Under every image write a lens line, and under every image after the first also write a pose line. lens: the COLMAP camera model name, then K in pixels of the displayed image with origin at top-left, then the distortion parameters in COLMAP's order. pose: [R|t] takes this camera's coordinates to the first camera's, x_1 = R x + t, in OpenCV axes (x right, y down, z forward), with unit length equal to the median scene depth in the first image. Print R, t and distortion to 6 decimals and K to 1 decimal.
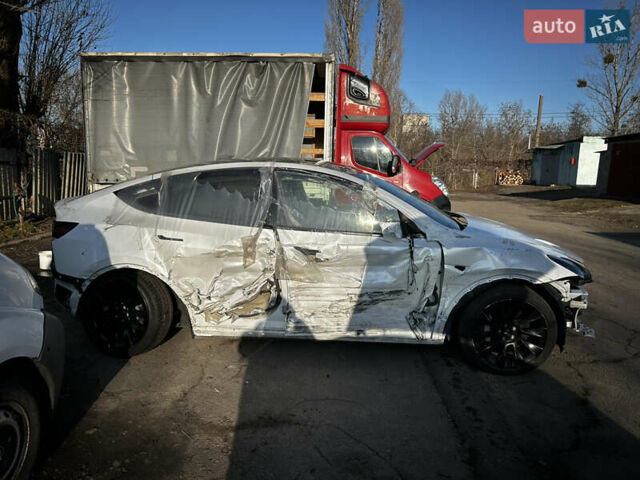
lens RADIAL K [[496.0, 0, 323.5], [0, 496.0, 240.4], [0, 0, 1]] dist [0.091774, -0.127828]
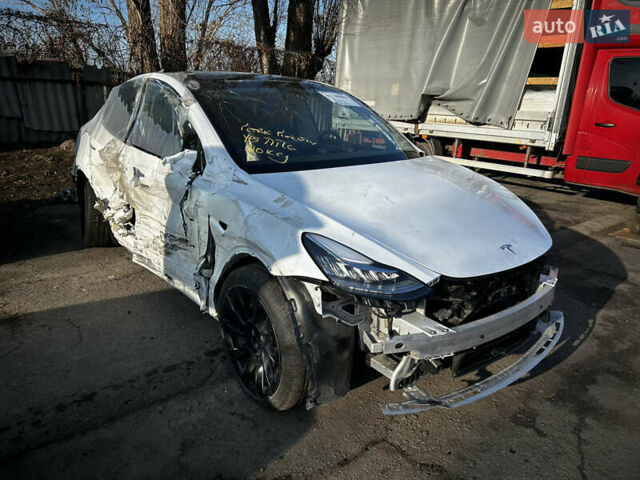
lens RADIAL K [[496.0, 0, 323.5], [0, 496.0, 240.4], [0, 0, 1]] dist [0.091774, -0.127828]
pose [[0.651682, 0.218438, -0.726358, 0.845371], [-0.146190, 0.975851, 0.162308, -0.055474], [0.744271, 0.000413, 0.667878, 0.626484]]
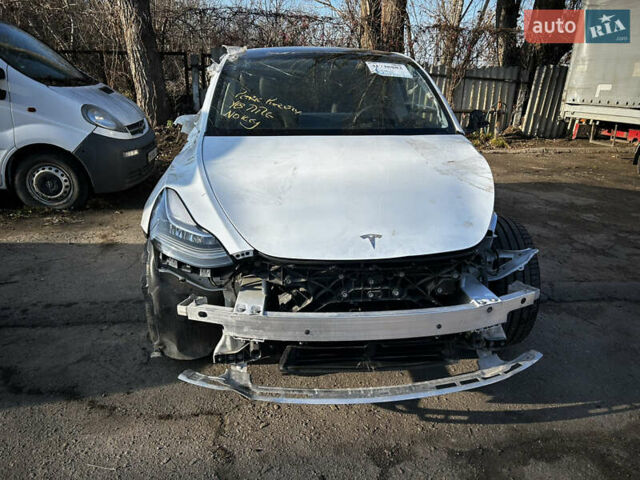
lens RADIAL K [[496.0, 0, 323.5], [0, 496.0, 240.4], [0, 0, 1]] dist [0.091774, -0.127828]
pose [[0.118275, 0.291625, -0.949192, 1.006029], [-0.182635, 0.945983, 0.267881, -0.099194], [0.976041, 0.141672, 0.165147, 1.058593]]
